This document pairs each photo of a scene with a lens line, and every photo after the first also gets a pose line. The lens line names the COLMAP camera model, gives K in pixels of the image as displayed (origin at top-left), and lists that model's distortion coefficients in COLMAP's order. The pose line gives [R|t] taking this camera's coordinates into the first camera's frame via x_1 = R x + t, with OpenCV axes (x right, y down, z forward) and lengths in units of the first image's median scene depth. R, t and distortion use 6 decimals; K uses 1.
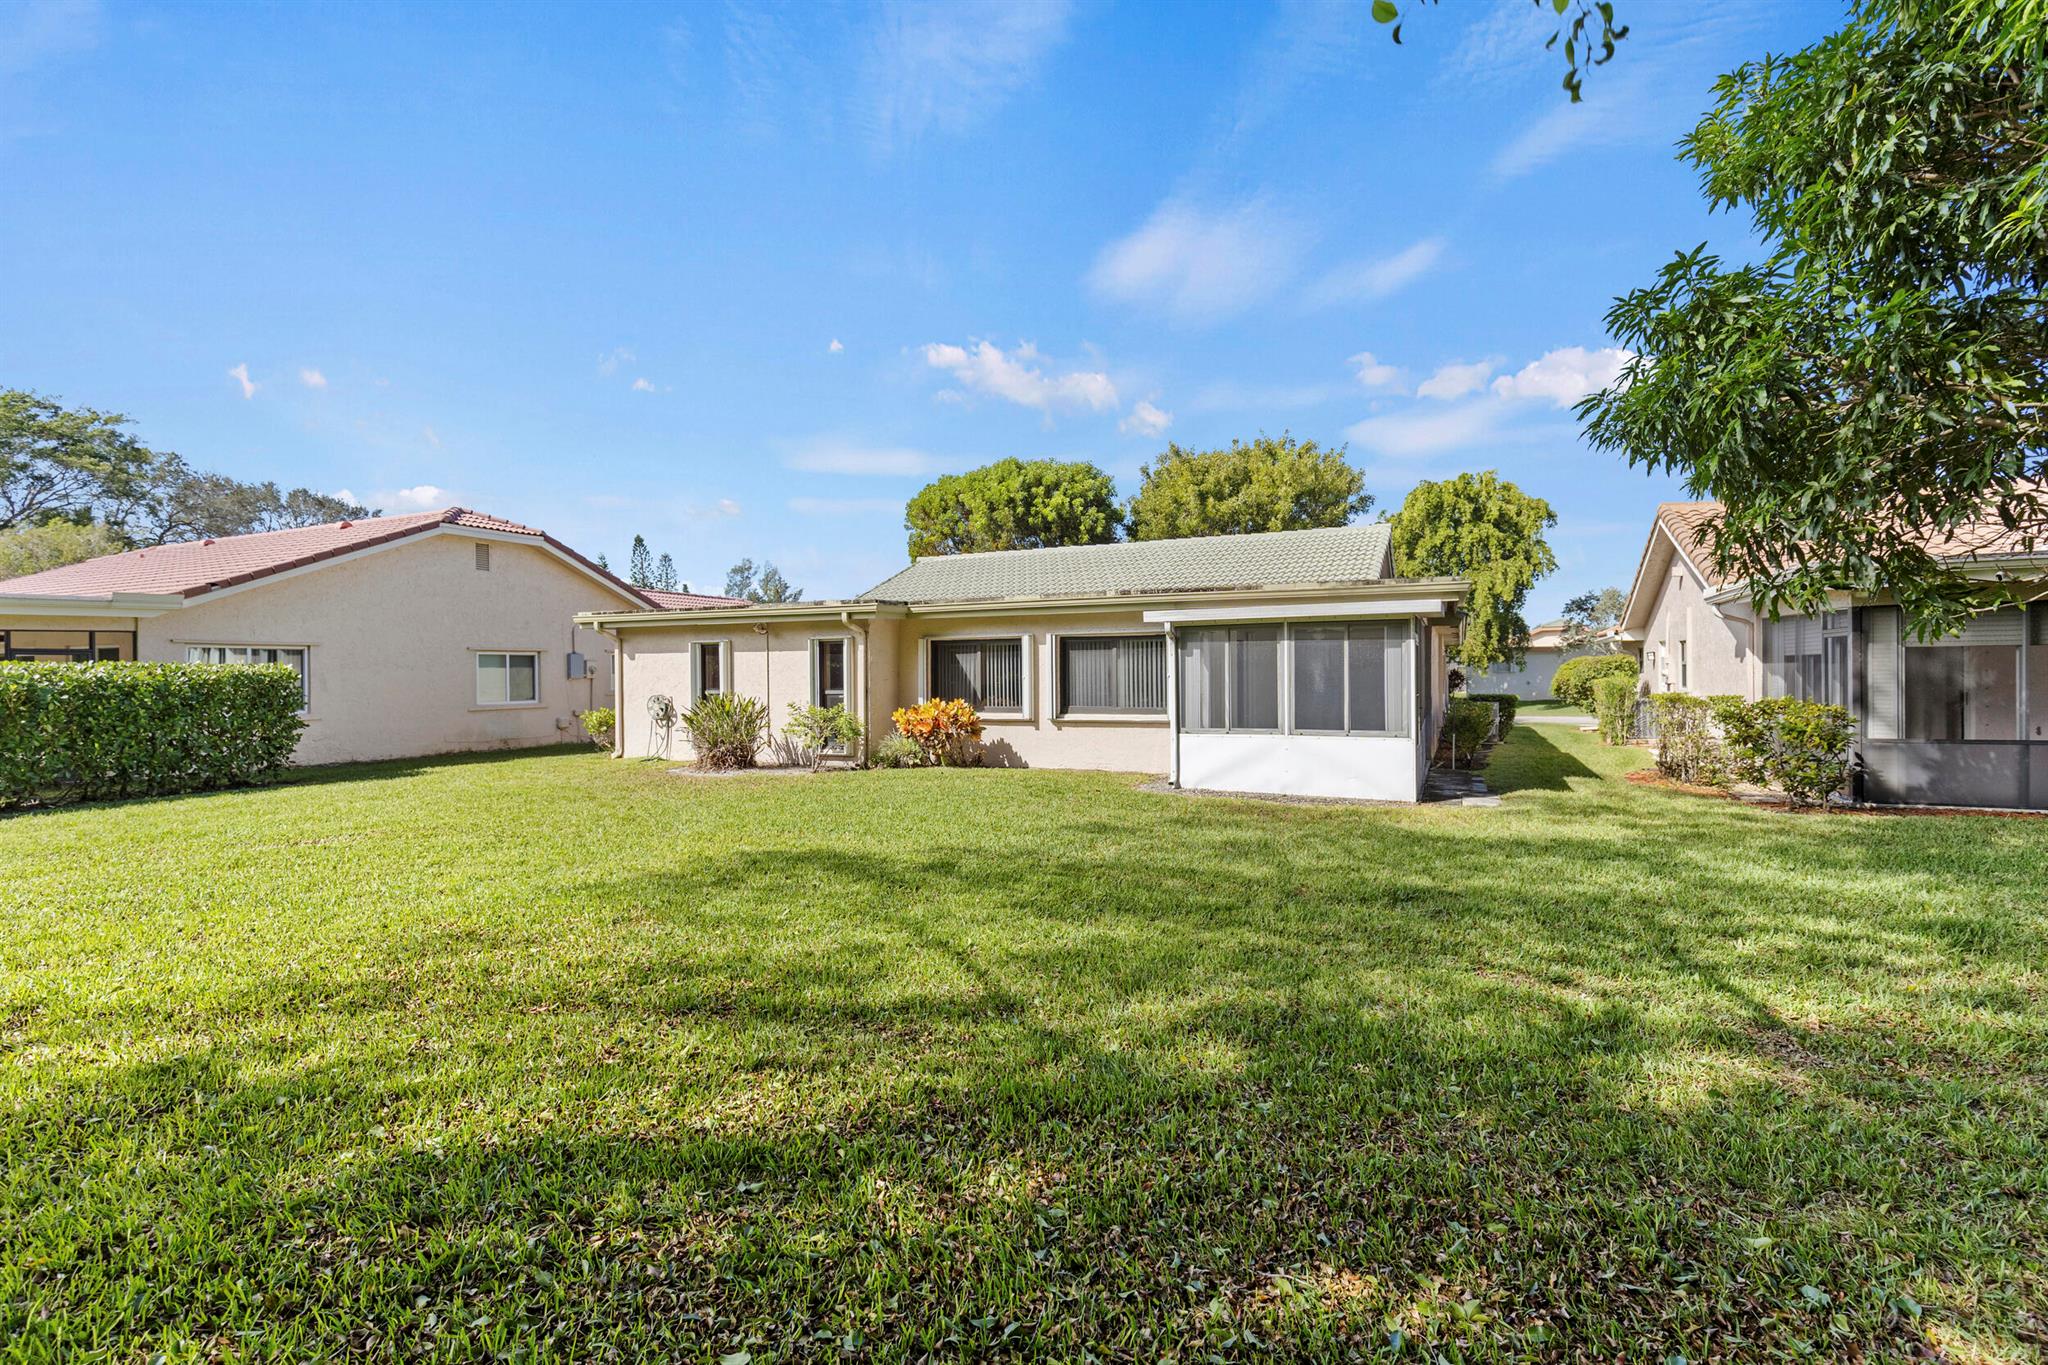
lens RADIAL K [[917.0, 0, 1025.0], [0, 917.0, 666.9], [0, 0, 1]] dist [0.002640, -0.001236]
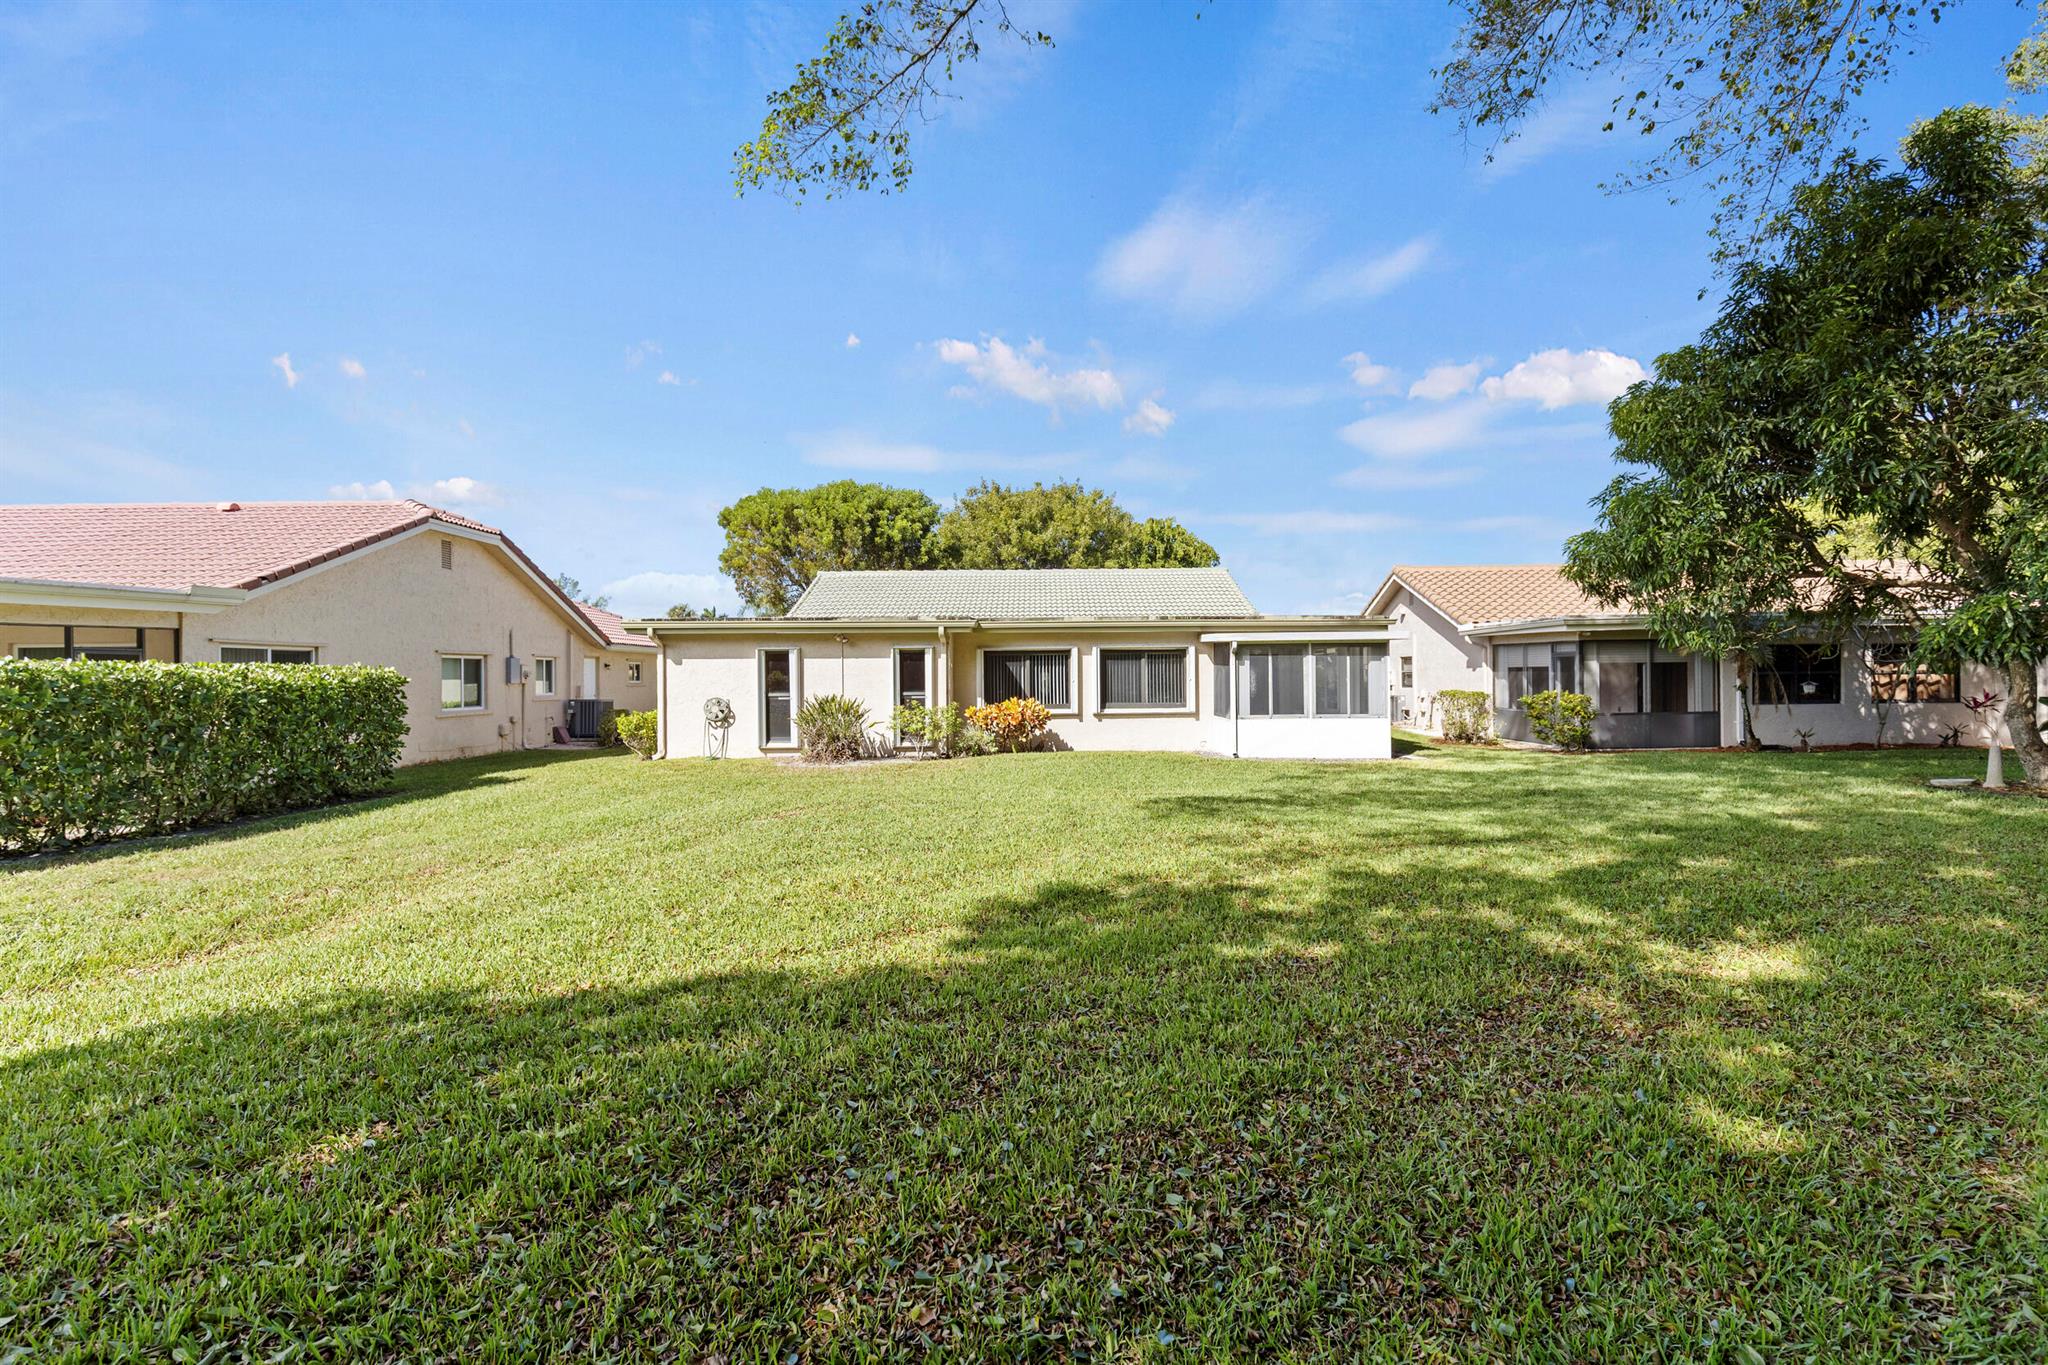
lens RADIAL K [[917.0, 0, 1024.2], [0, 917.0, 686.2], [0, 0, 1]] dist [0.002640, -0.001236]
pose [[0.907277, -0.002595, 0.420525, -0.578600], [-0.001565, 0.999953, 0.009548, 0.006394], [-0.420530, -0.009321, 0.907231, -0.129578]]
